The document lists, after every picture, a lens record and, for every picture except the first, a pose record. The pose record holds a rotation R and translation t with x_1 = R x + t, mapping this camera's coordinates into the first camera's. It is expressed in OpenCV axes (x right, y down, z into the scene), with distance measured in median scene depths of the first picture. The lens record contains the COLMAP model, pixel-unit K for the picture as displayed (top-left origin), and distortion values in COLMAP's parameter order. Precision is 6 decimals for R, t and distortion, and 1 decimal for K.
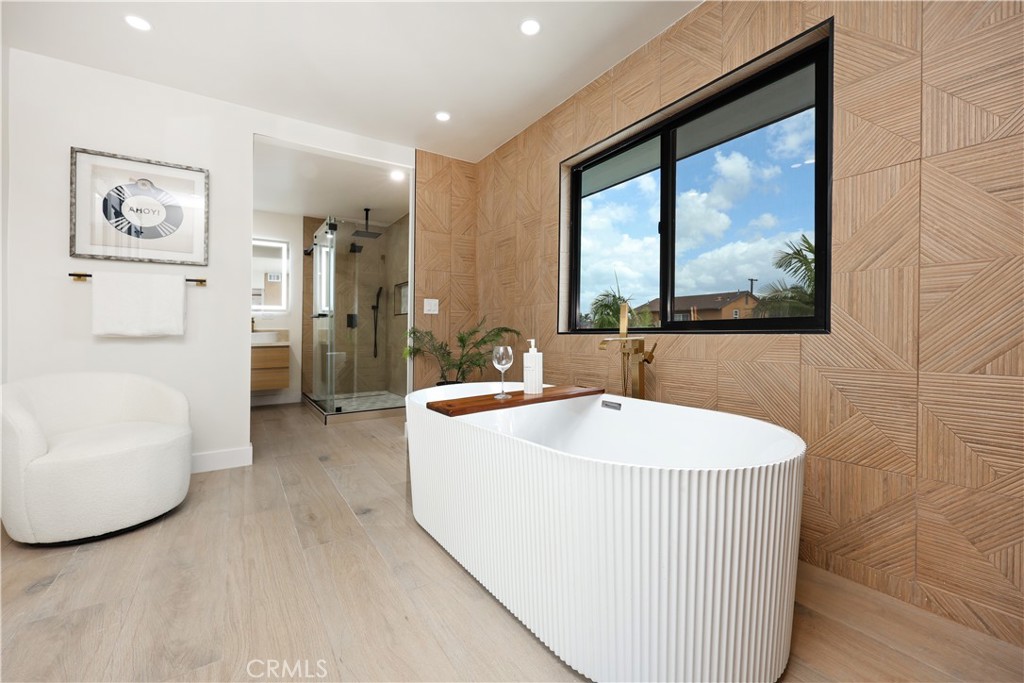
lens RADIAL K [[422.7, 0, 508.6], [0, 422.7, 336.2], [0, 0, 1]] dist [-0.001616, 0.000086]
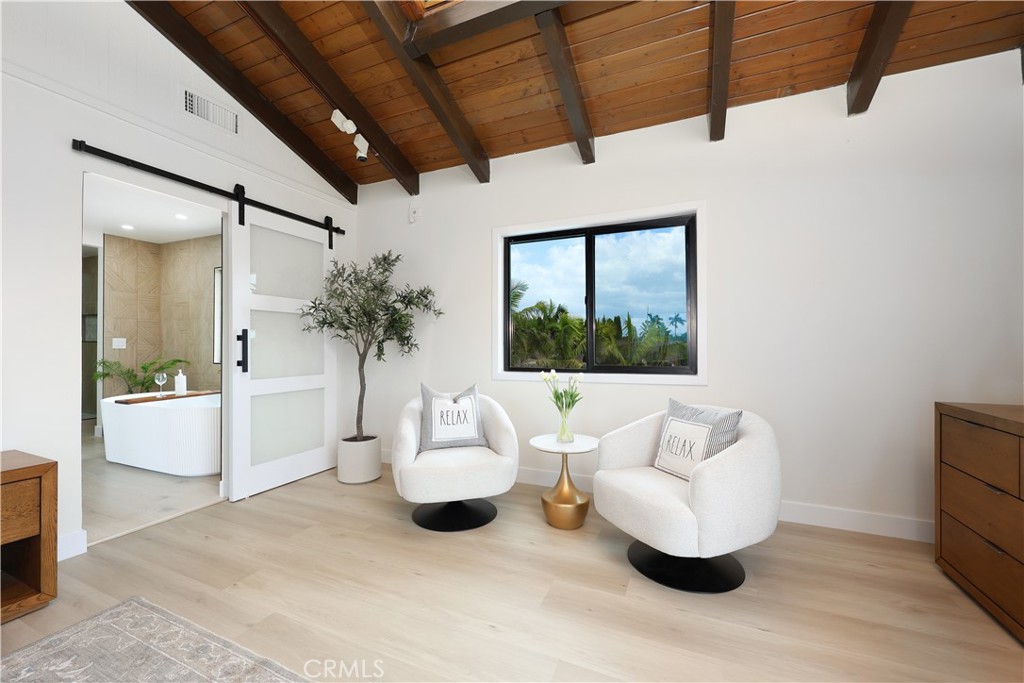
lens RADIAL K [[419.5, 0, 508.8], [0, 419.5, 353.0], [0, 0, 1]] dist [-0.000561, -0.000027]
pose [[0.847768, -0.004821, 0.530345, 0.209581], [-0.000490, 0.999951, 0.009874, -0.060480], [-0.530367, -0.008630, 0.847724, -1.041186]]
